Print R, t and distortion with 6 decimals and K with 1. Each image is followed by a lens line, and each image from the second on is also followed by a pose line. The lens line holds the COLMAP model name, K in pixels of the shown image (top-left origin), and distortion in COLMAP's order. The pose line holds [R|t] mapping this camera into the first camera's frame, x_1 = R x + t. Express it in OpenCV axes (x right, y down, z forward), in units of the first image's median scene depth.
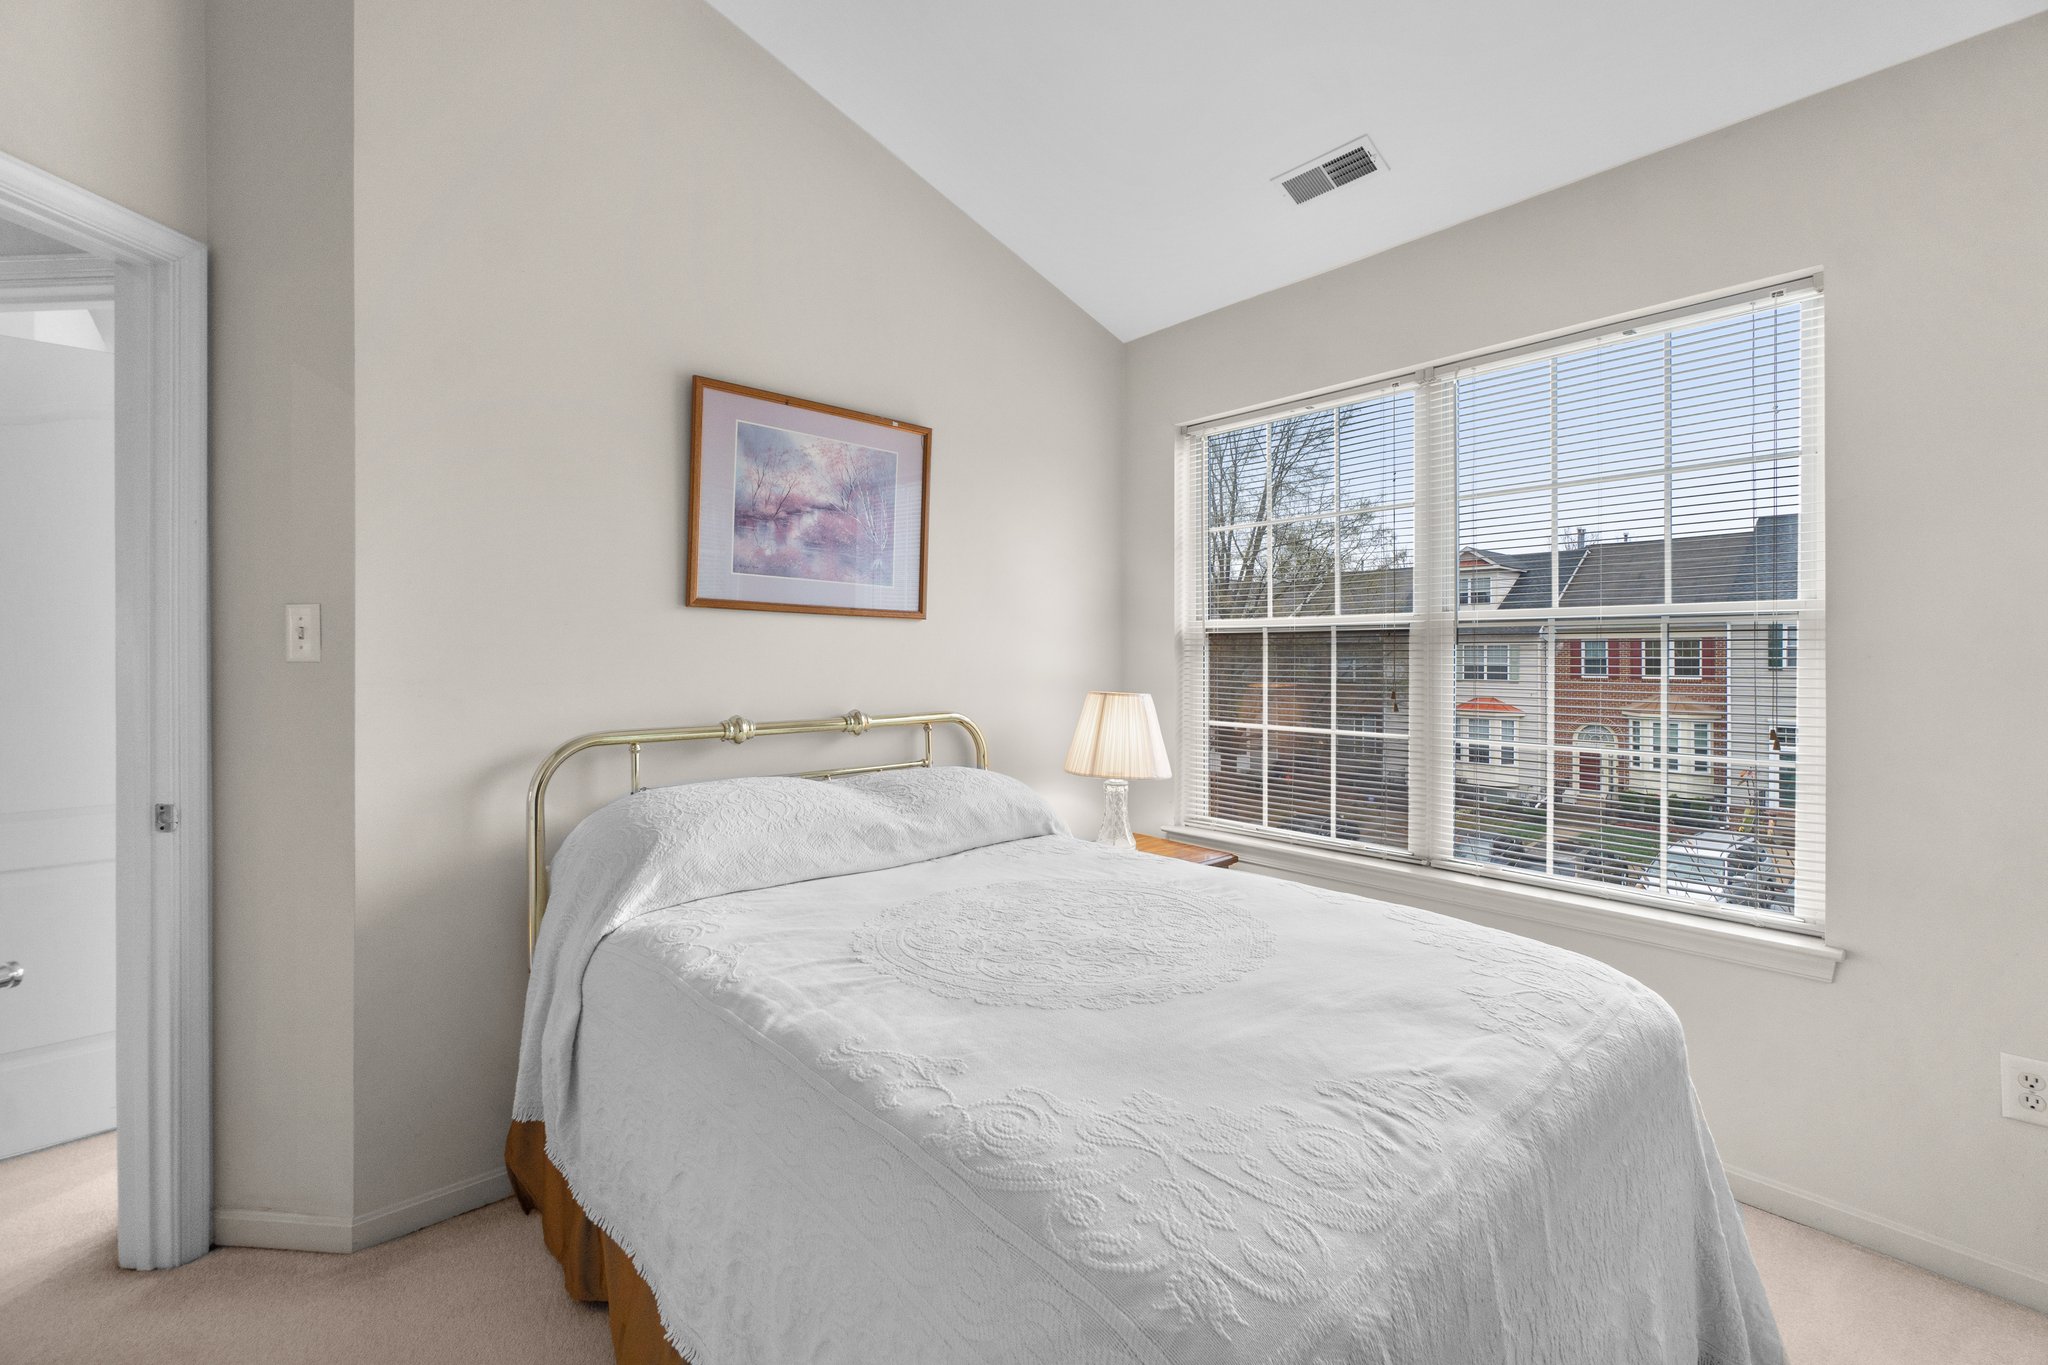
lens RADIAL K [[883.2, 0, 1014.9], [0, 883.2, 662.4], [0, 0, 1]] dist [-0.006316, 0.001272]
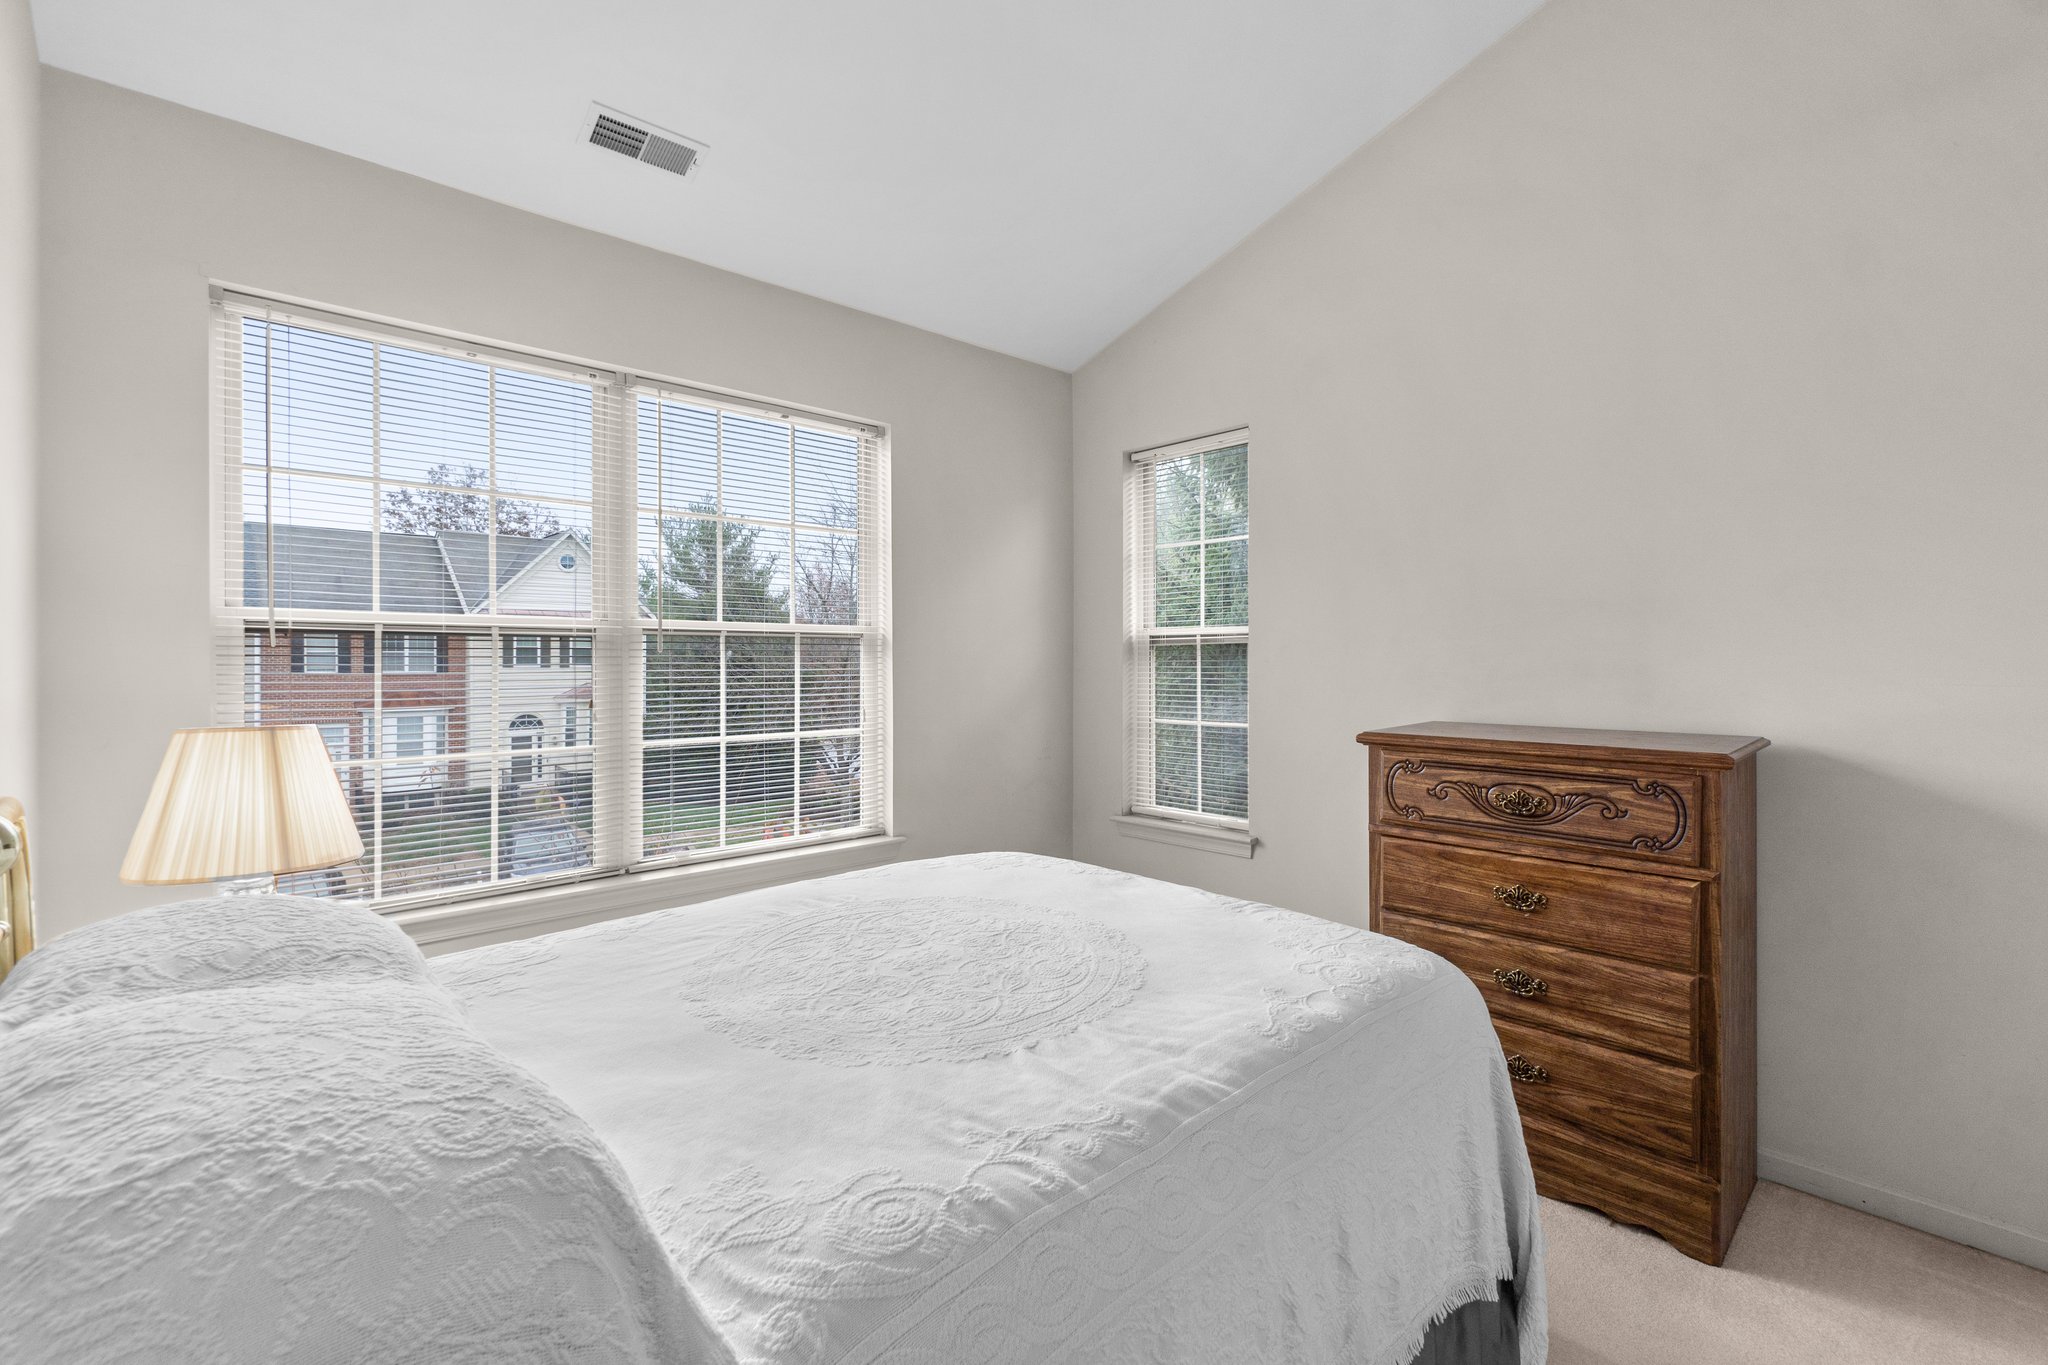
lens RADIAL K [[883.2, 0, 1019.1], [0, 883.2, 678.6], [0, 0, 1]] dist [-0.006316, 0.001272]
pose [[-0.020395, -0.021905, 0.999552, -0.302480], [0.012145, 0.999681, 0.022156, -0.003424], [-0.999718, 0.012592, -0.020123, 0.321778]]
